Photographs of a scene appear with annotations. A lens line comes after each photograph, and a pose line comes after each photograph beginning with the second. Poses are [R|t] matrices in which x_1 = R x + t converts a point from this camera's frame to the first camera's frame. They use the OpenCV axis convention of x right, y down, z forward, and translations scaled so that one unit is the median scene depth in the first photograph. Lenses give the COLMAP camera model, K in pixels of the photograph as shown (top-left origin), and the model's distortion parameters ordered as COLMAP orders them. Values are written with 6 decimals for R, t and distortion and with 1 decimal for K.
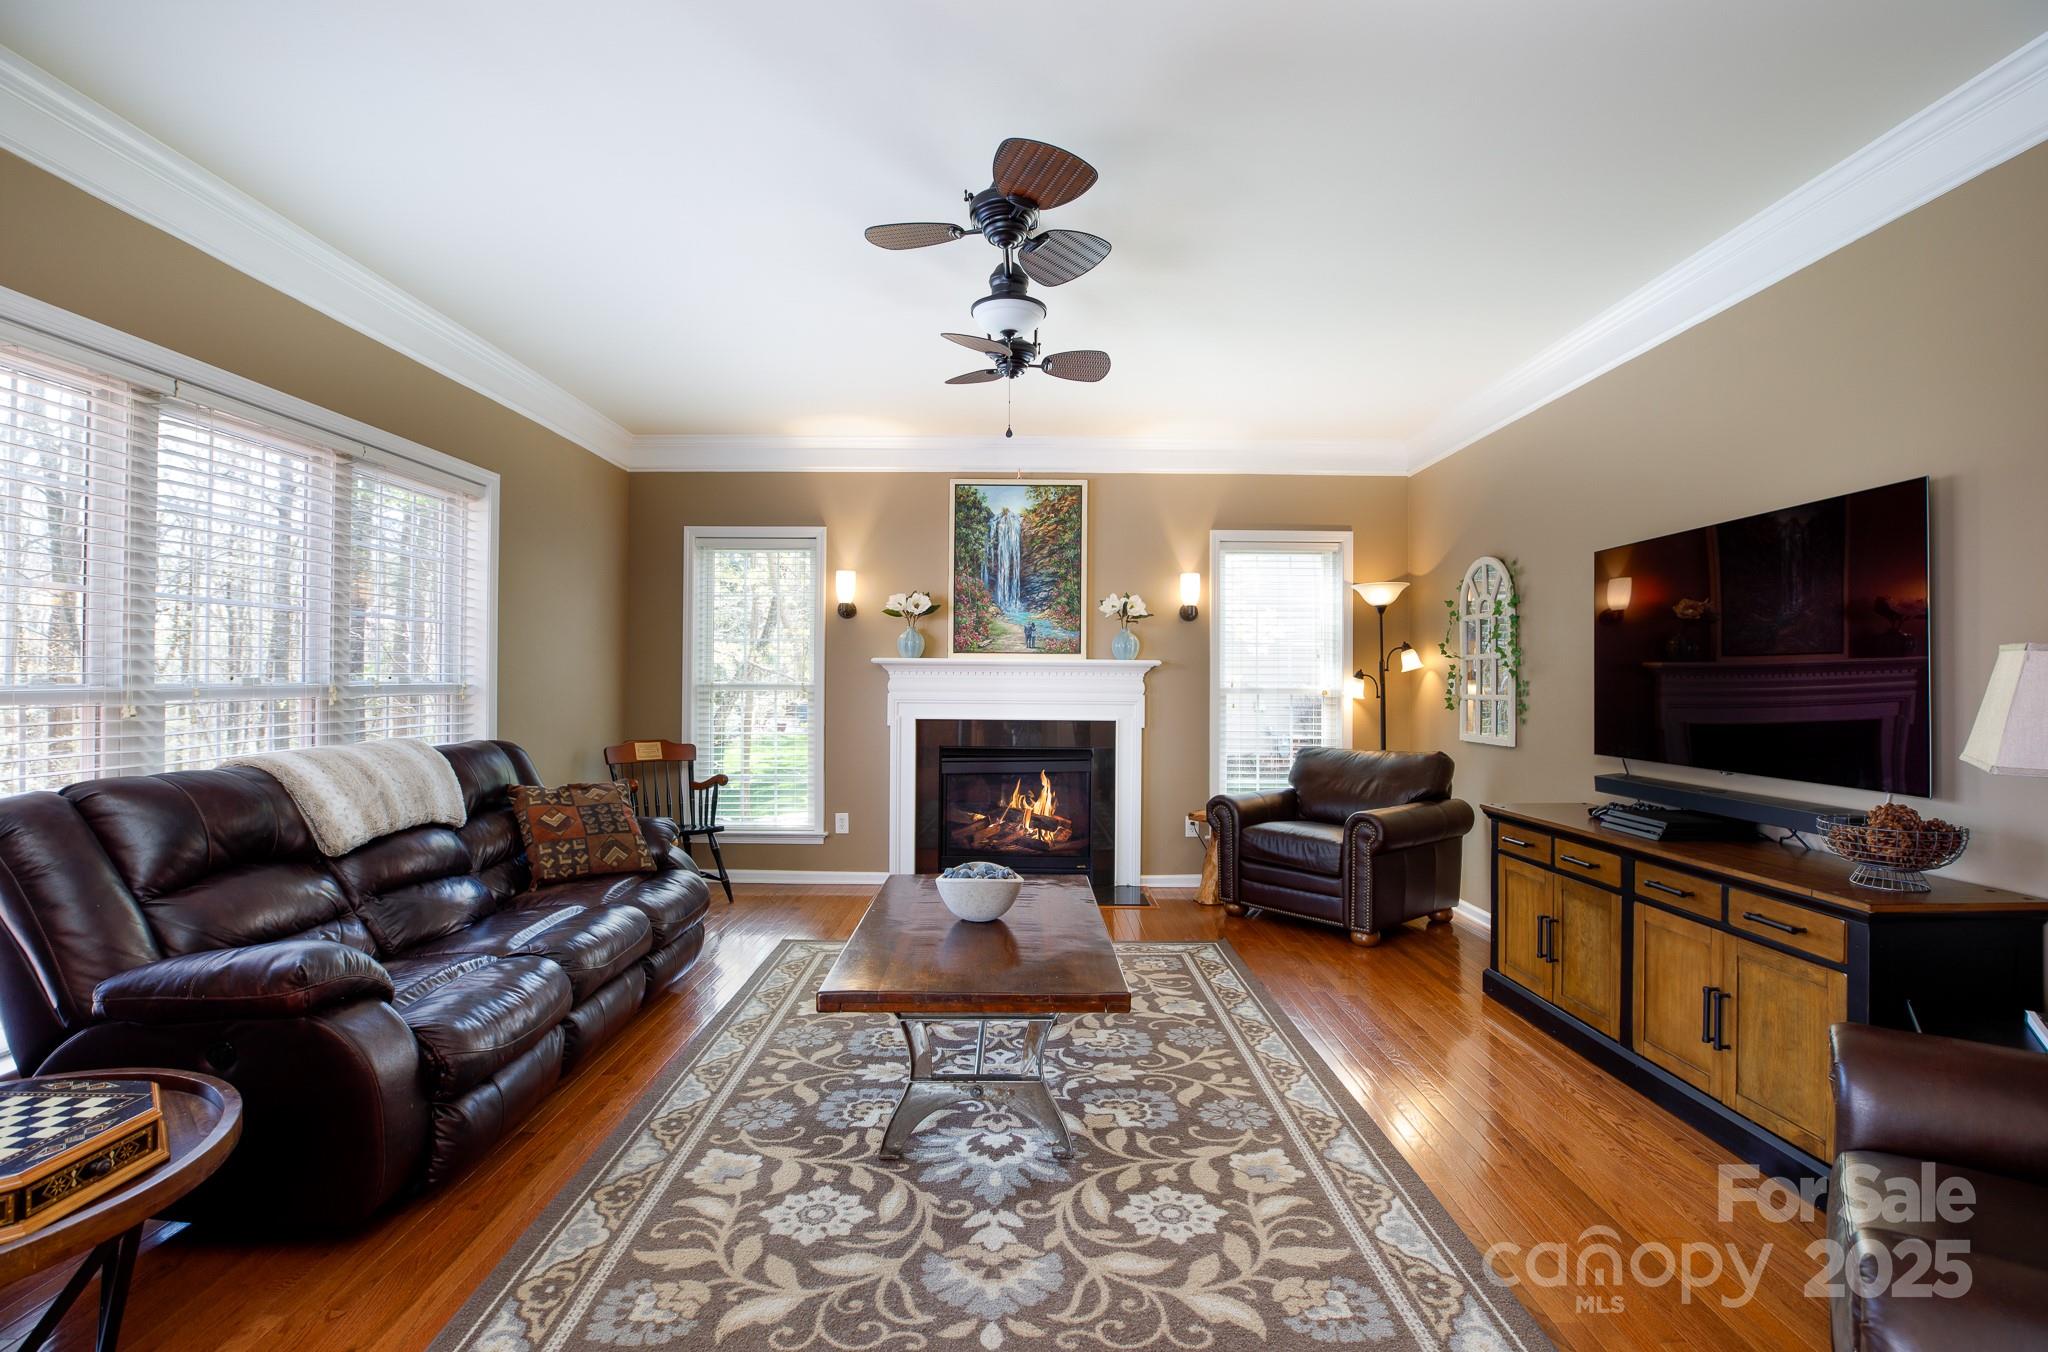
lens RADIAL K [[936.4, 0, 1024.0], [0, 936.4, 676.0], [0, 0, 1]] dist [-0.046330, 0.013924]
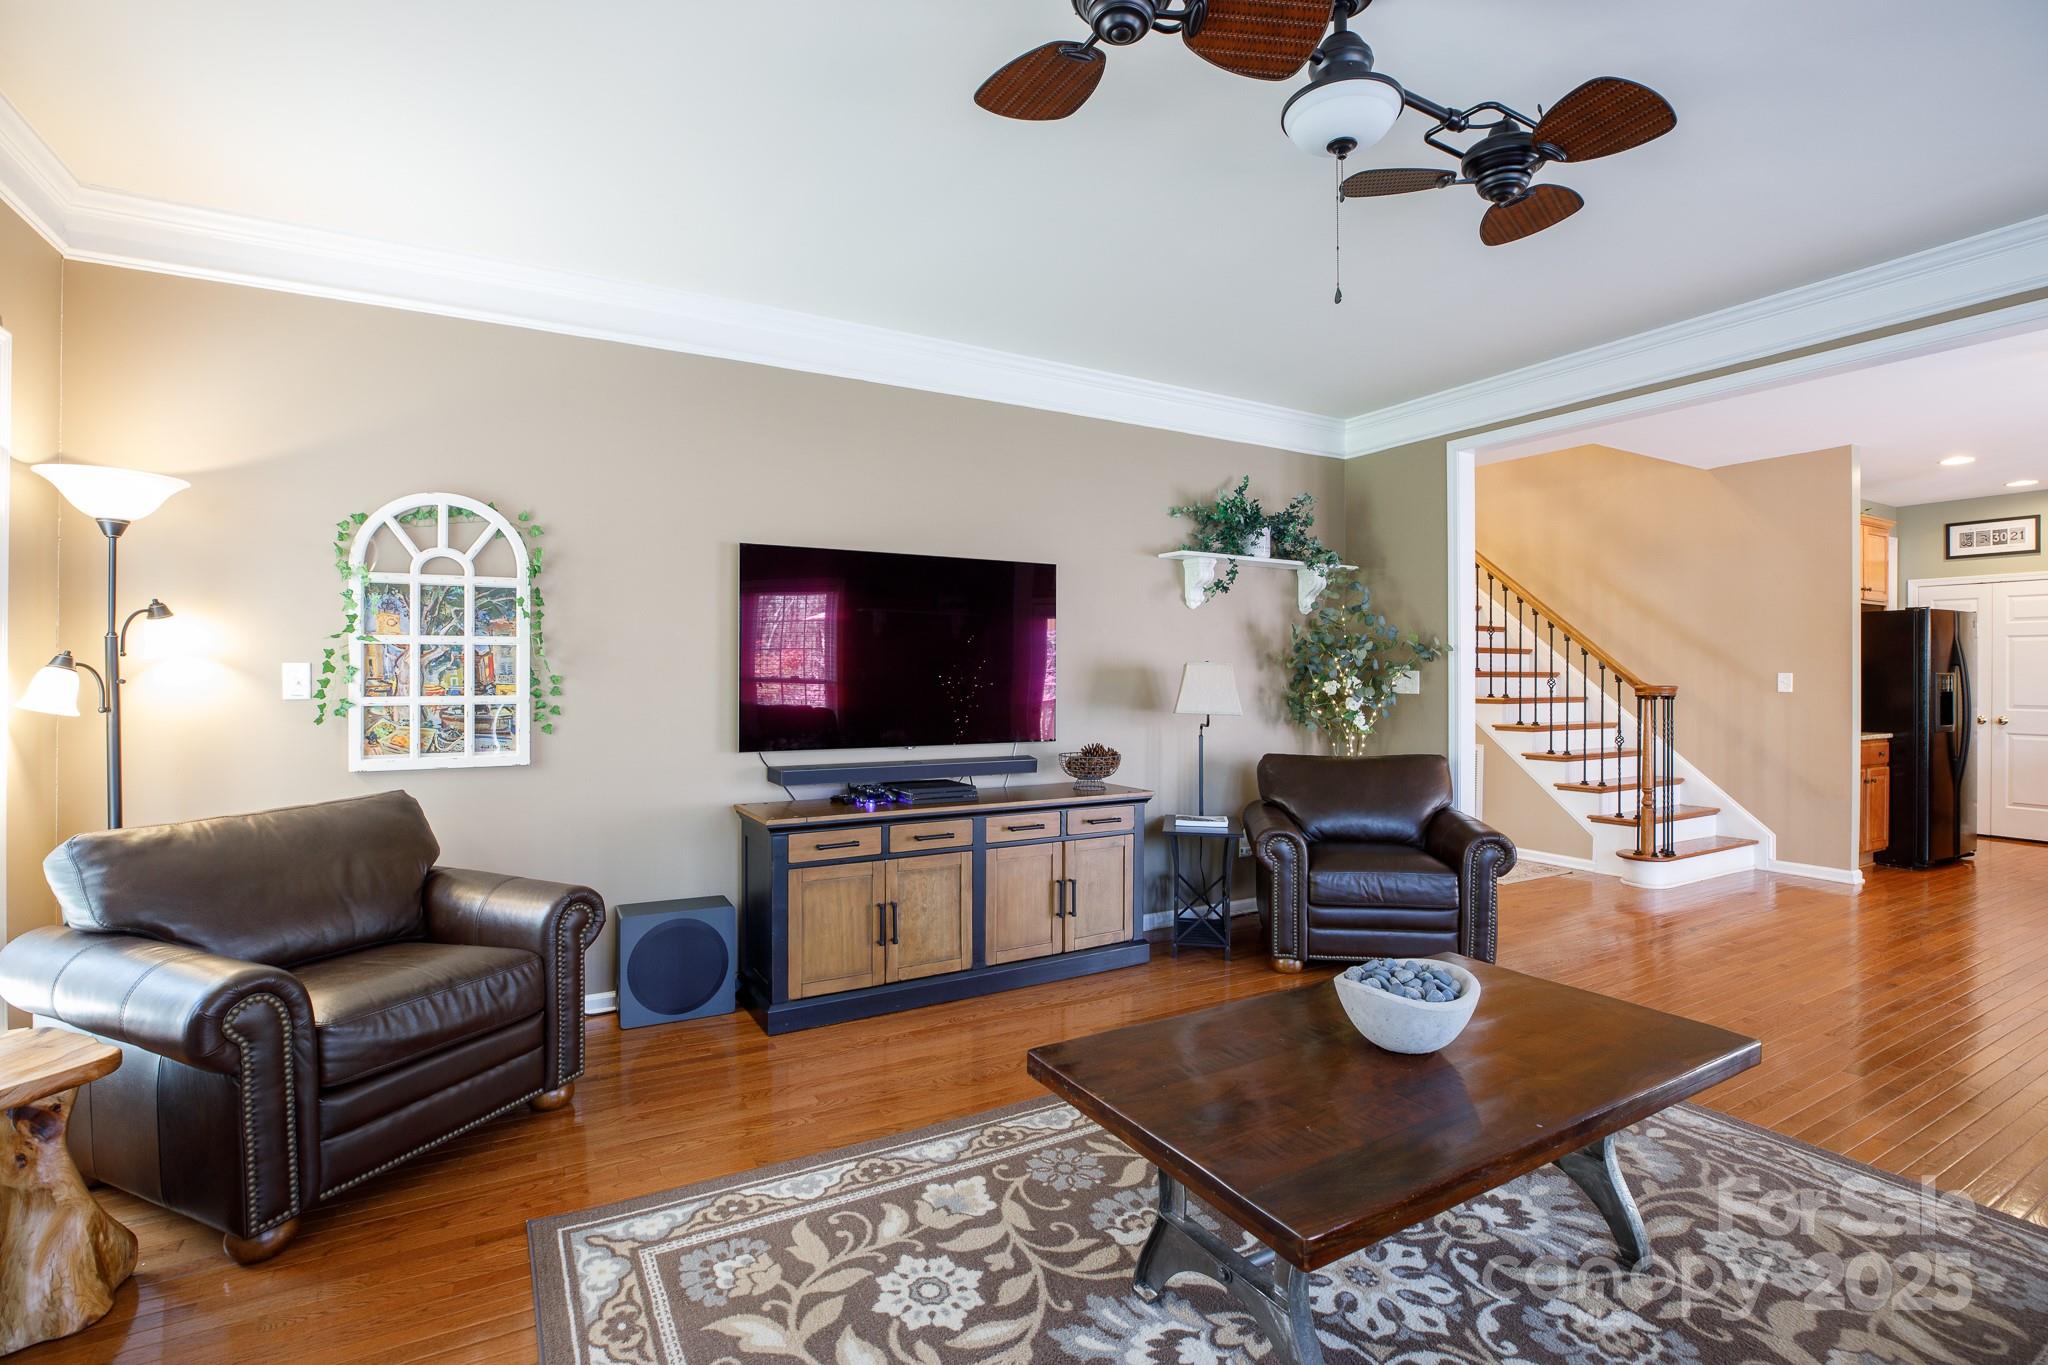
lens RADIAL K [[940.2, 0, 1021.2], [0, 940.2, 675.5], [0, 0, 1]] dist [-0.046096, 0.015196]
pose [[-0.490276, -0.005850, 0.871548, -0.388168], [-0.008782, 0.999960, 0.001773, 0.000030], [-0.871523, -0.006785, -0.490308, 1.251573]]
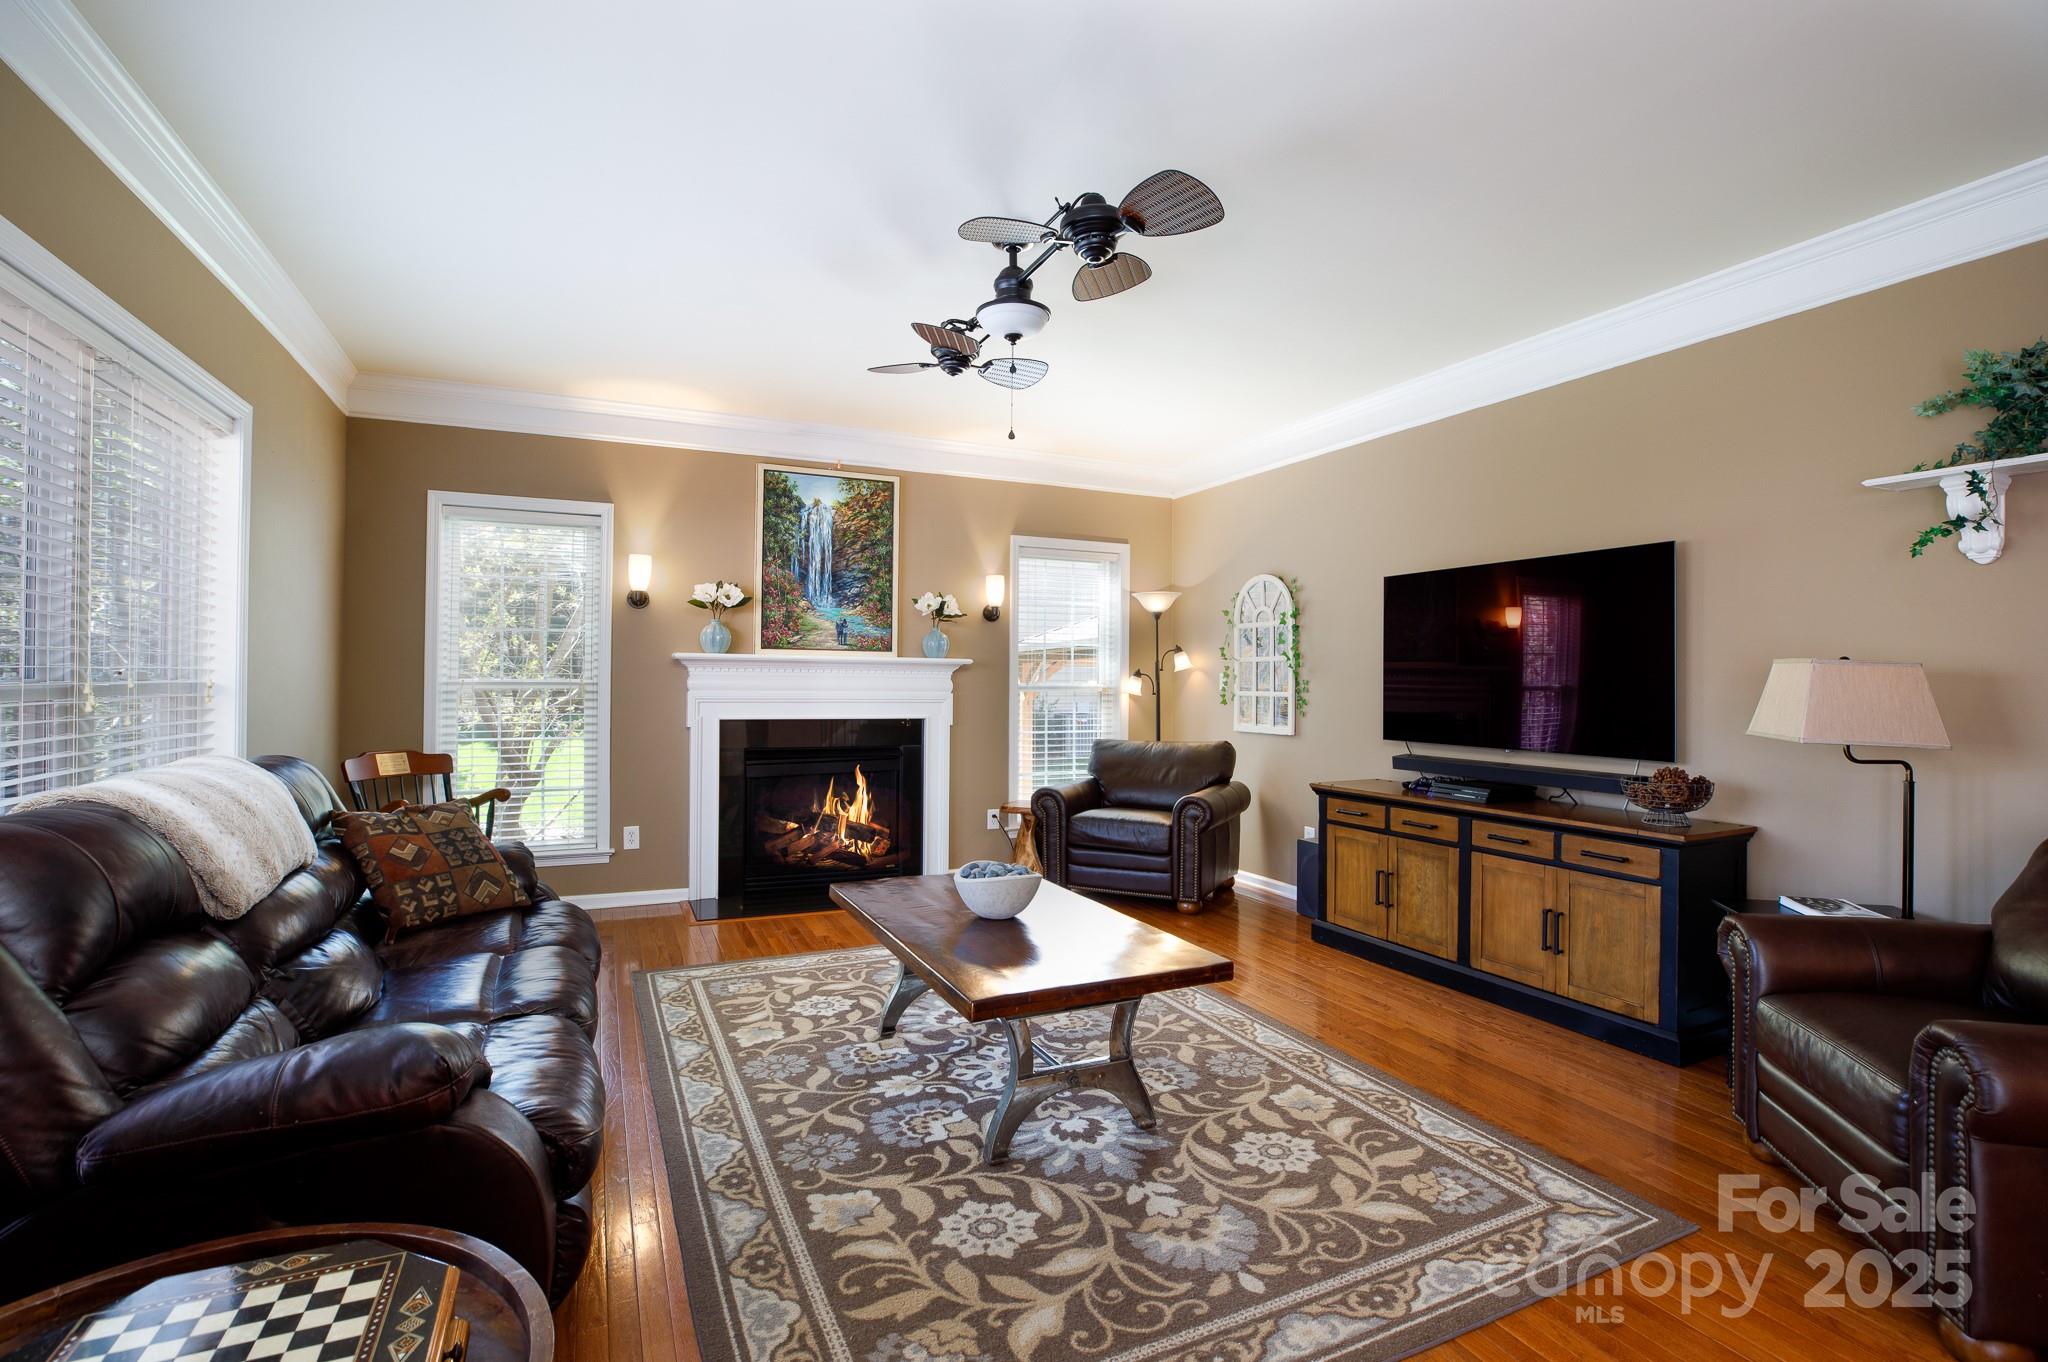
lens RADIAL K [[940.2, 0, 1021.2], [0, 940.2, 674.0], [0, 0, 1]] dist [-0.046096, 0.015196]
pose [[0.909659, 0.004522, 0.415331, -0.357675], [-0.005069, 0.999987, 0.000215, -0.001183], [-0.415325, -0.002301, 0.909670, 0.056971]]
